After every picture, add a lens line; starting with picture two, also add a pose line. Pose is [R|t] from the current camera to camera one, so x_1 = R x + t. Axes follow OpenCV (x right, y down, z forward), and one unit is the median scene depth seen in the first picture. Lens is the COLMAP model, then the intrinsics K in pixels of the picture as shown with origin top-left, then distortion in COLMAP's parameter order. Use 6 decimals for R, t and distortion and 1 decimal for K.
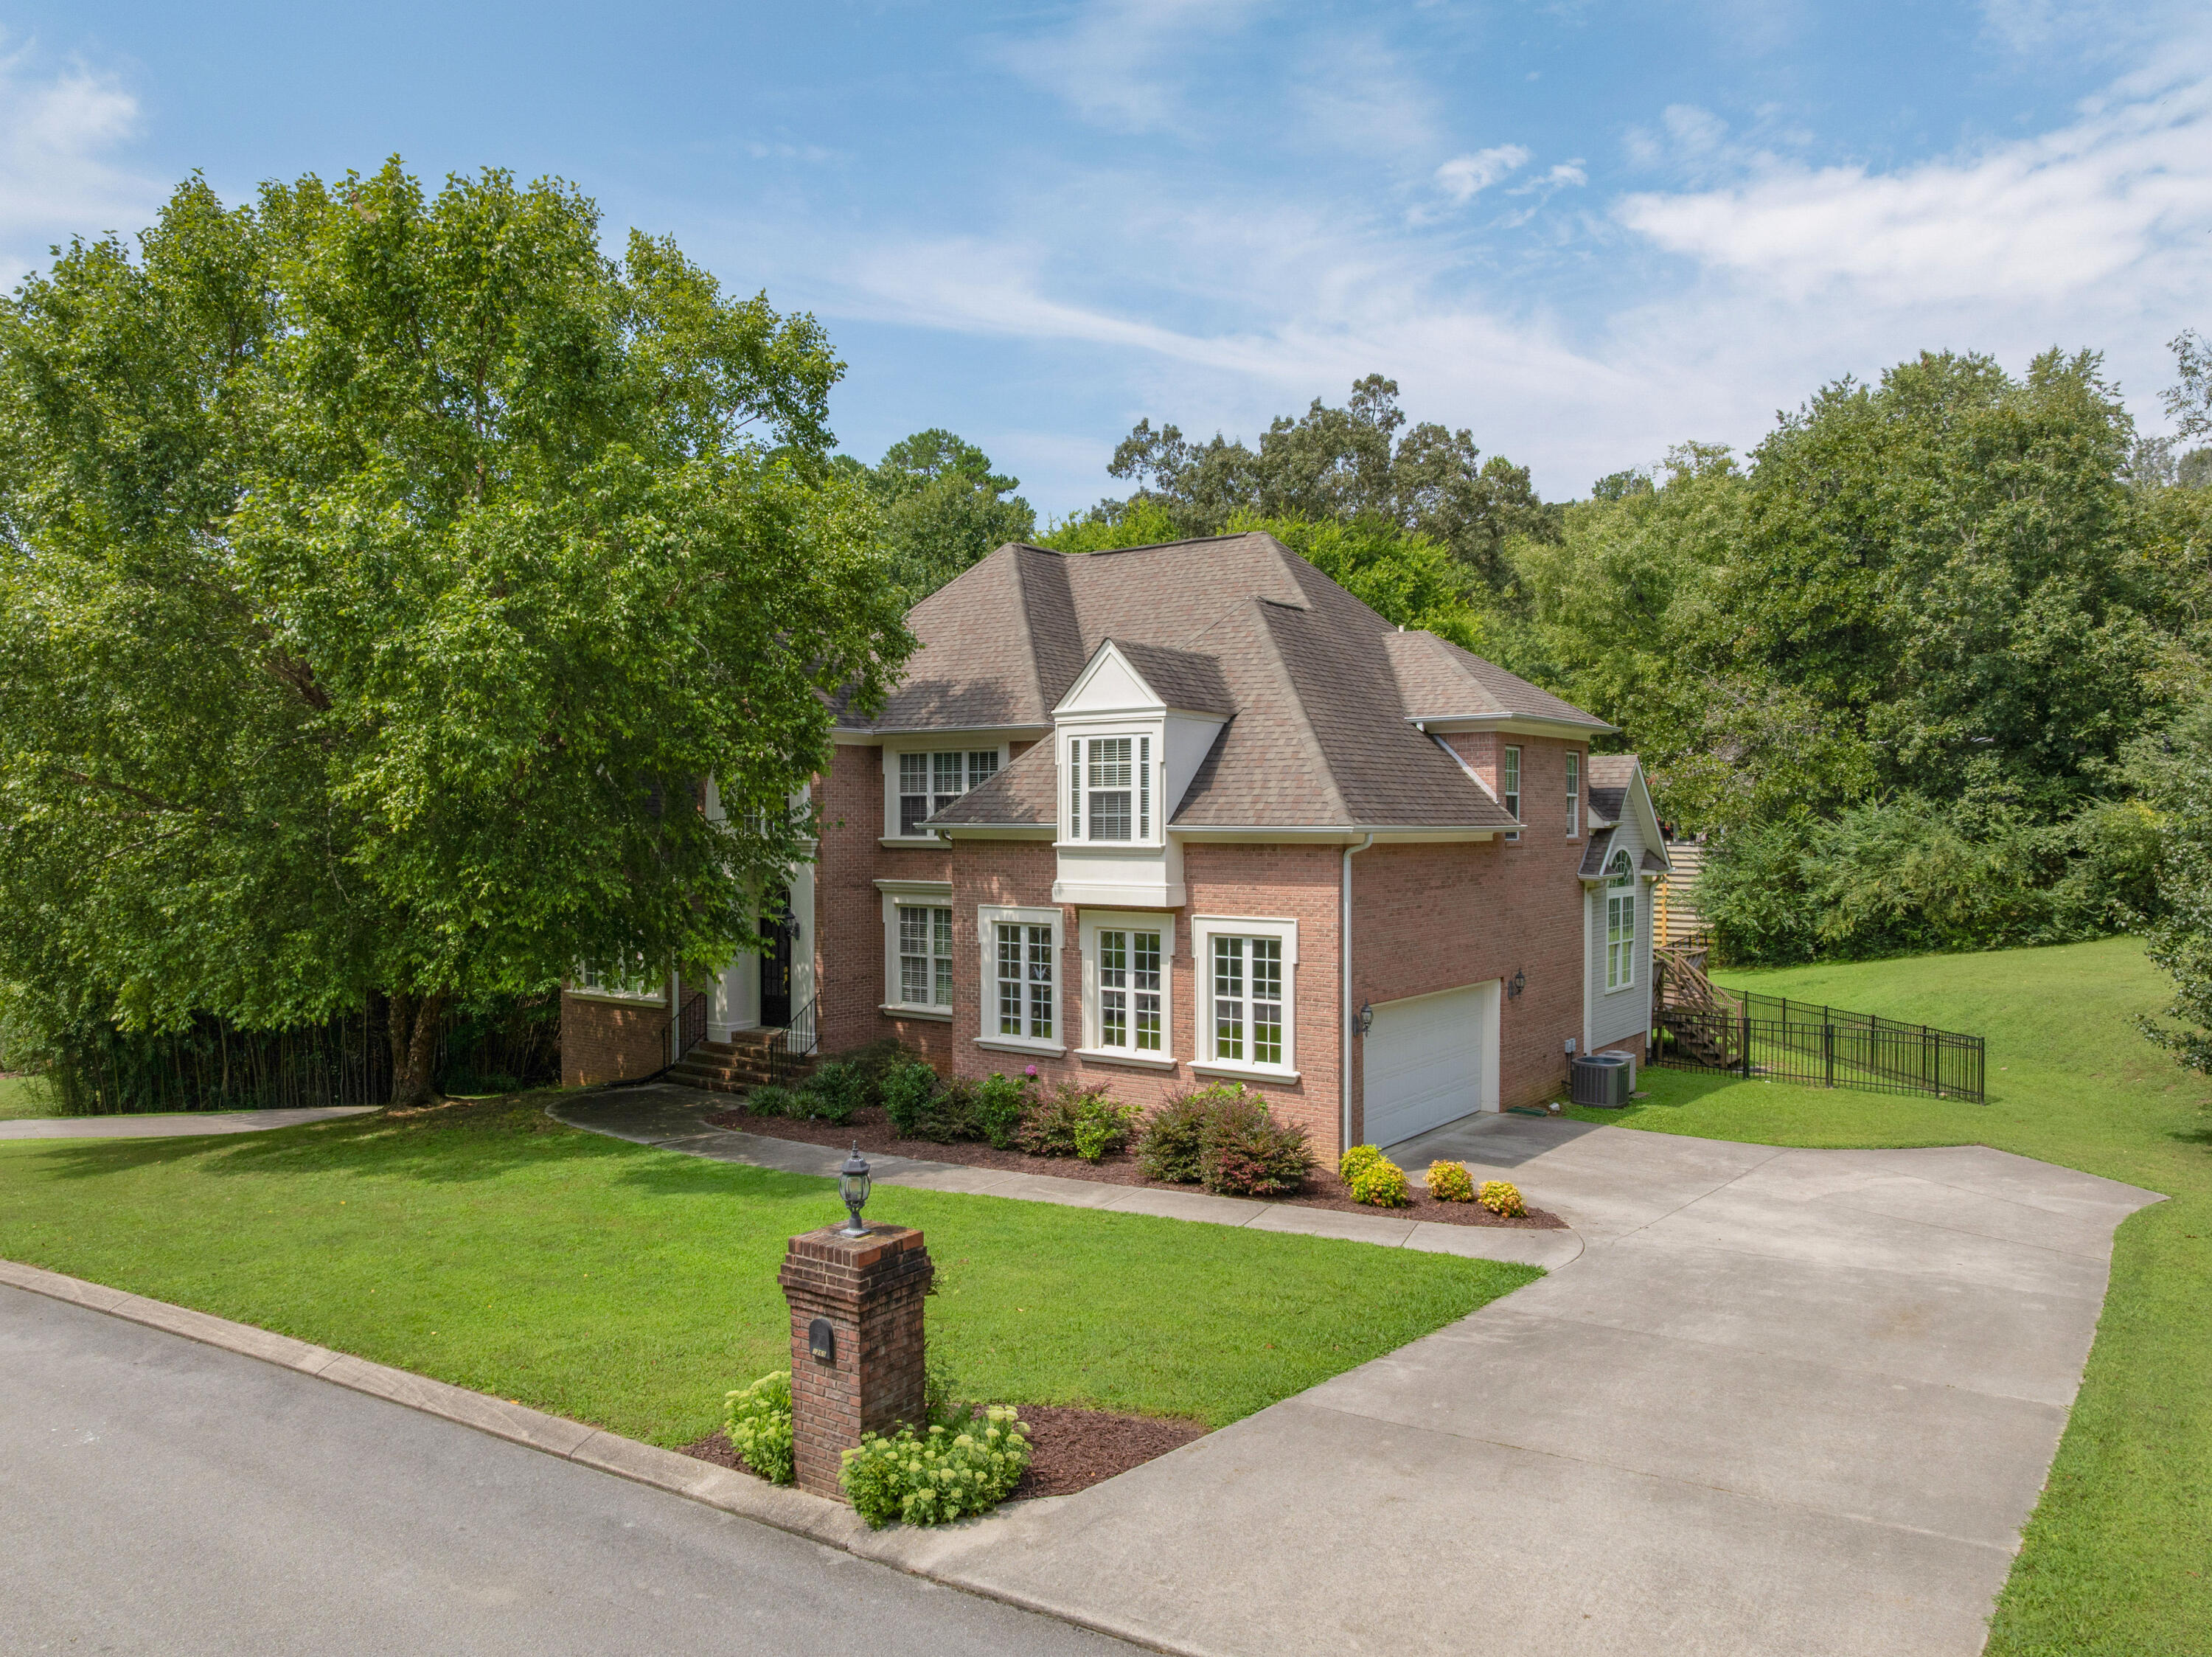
lens RADIAL K [[1556.5, 0, 1098.5], [0, 1556.5, 830.1], [0, 0, 1]] dist [-0.061353, 0.028210]
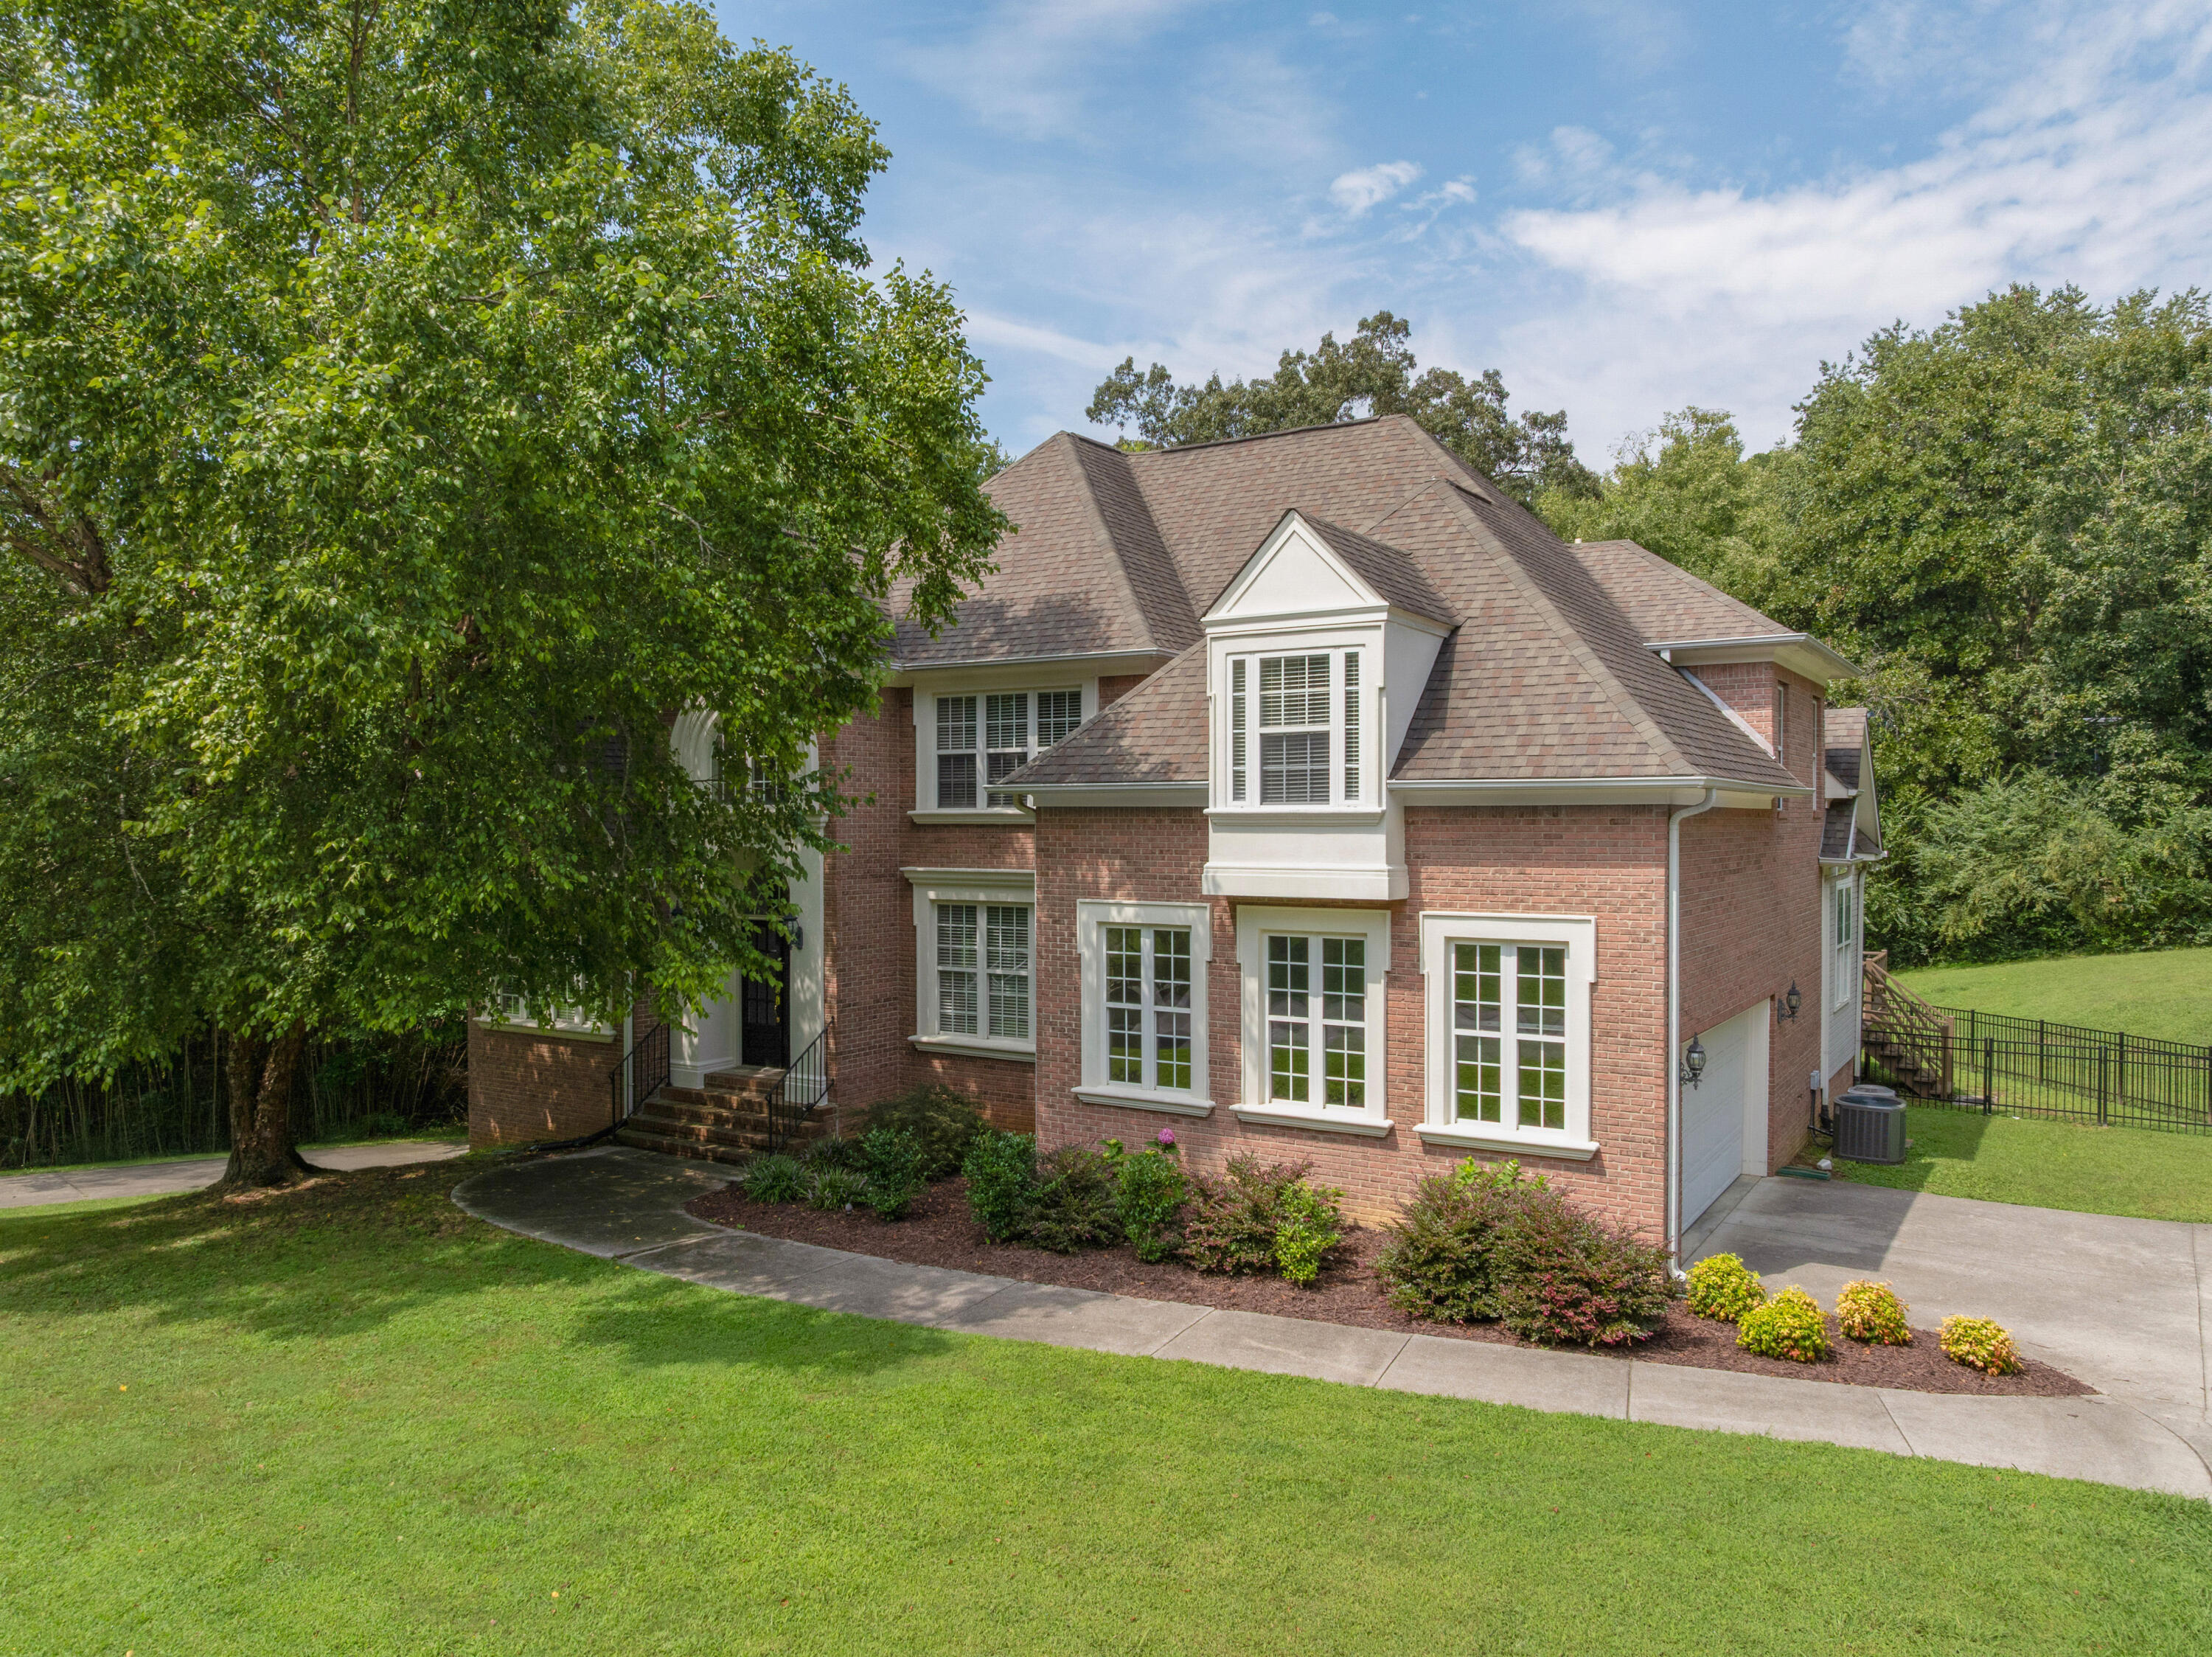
lens RADIAL K [[1556.5, 0, 1100.3], [0, 1556.5, 834.0], [0, 0, 1]] dist [-0.061353, 0.028210]
pose [[0.997909, -0.001313, 0.064625, -0.111606], [0.001201, 0.999998, 0.001766, 0.016807], [-0.064628, -0.001685, 0.997908, 0.290117]]
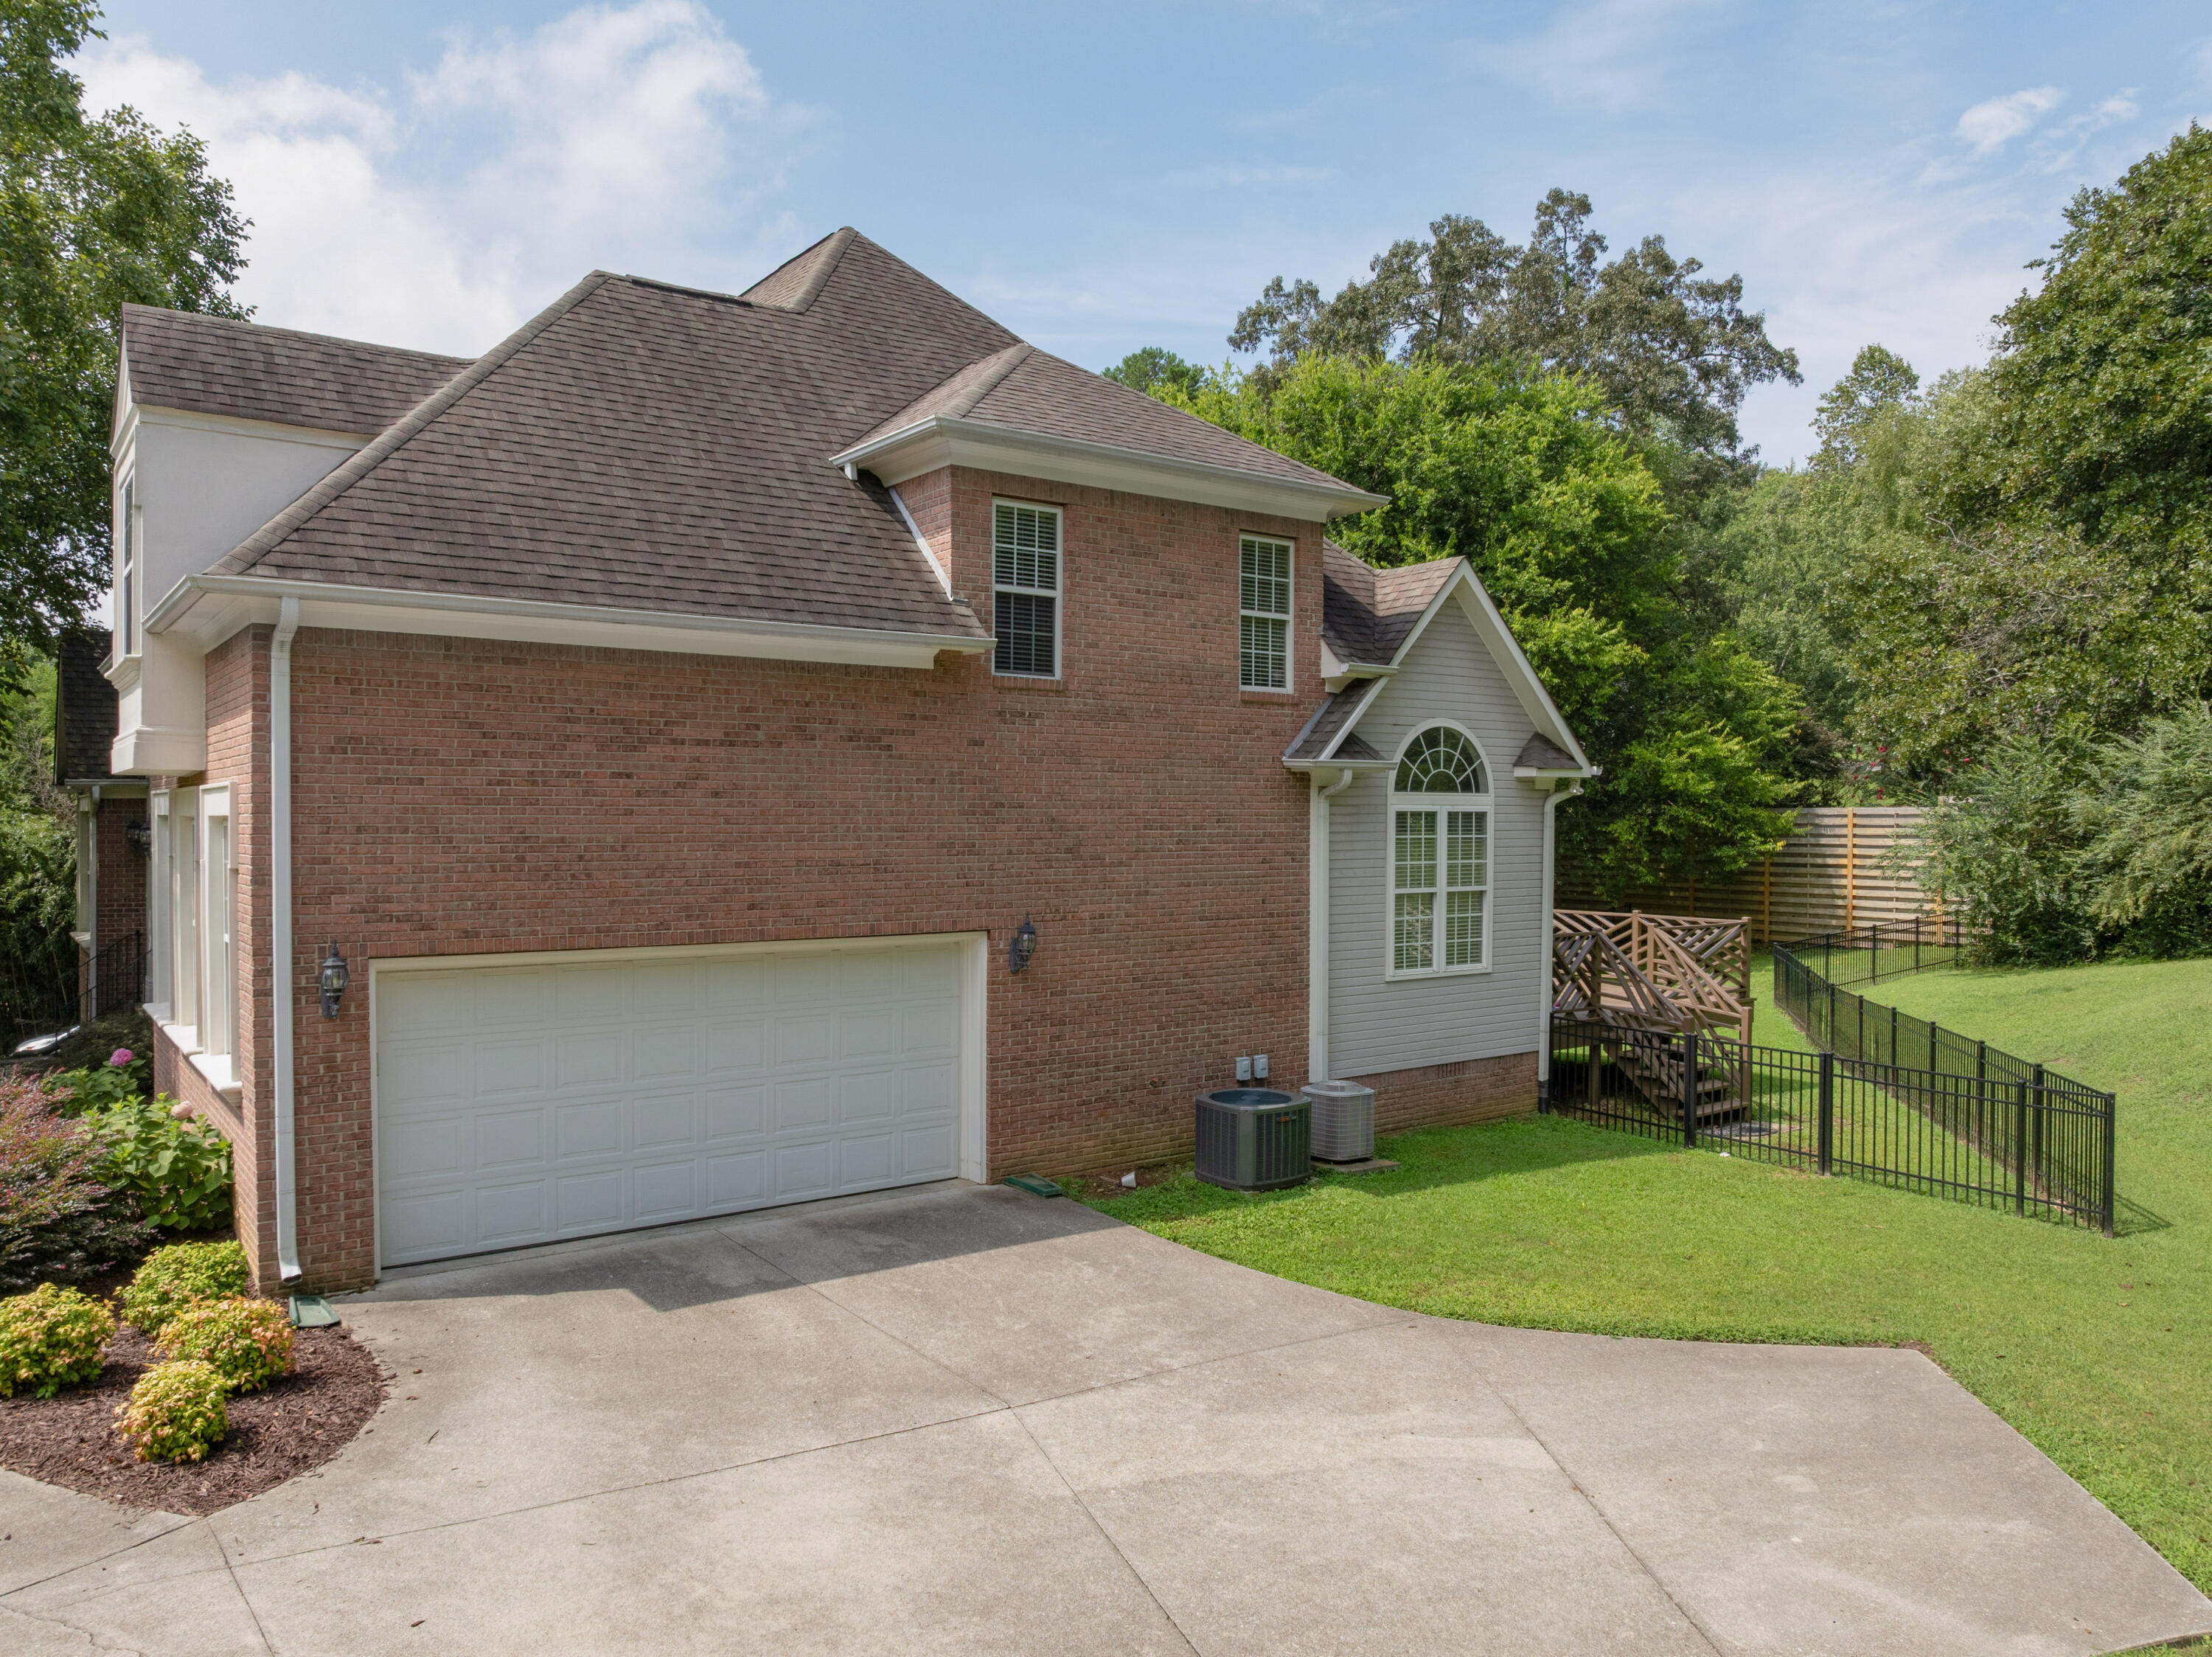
lens RADIAL K [[1556.5, 0, 1106.5], [0, 1556.5, 843.2], [0, 0, 1]] dist [-0.061353, 0.028210]
pose [[0.957883, 0.006628, -0.287082, 0.463124], [-0.004212, 0.999950, 0.009032, 0.061103], [0.287128, -0.007442, 0.957863, 0.511017]]
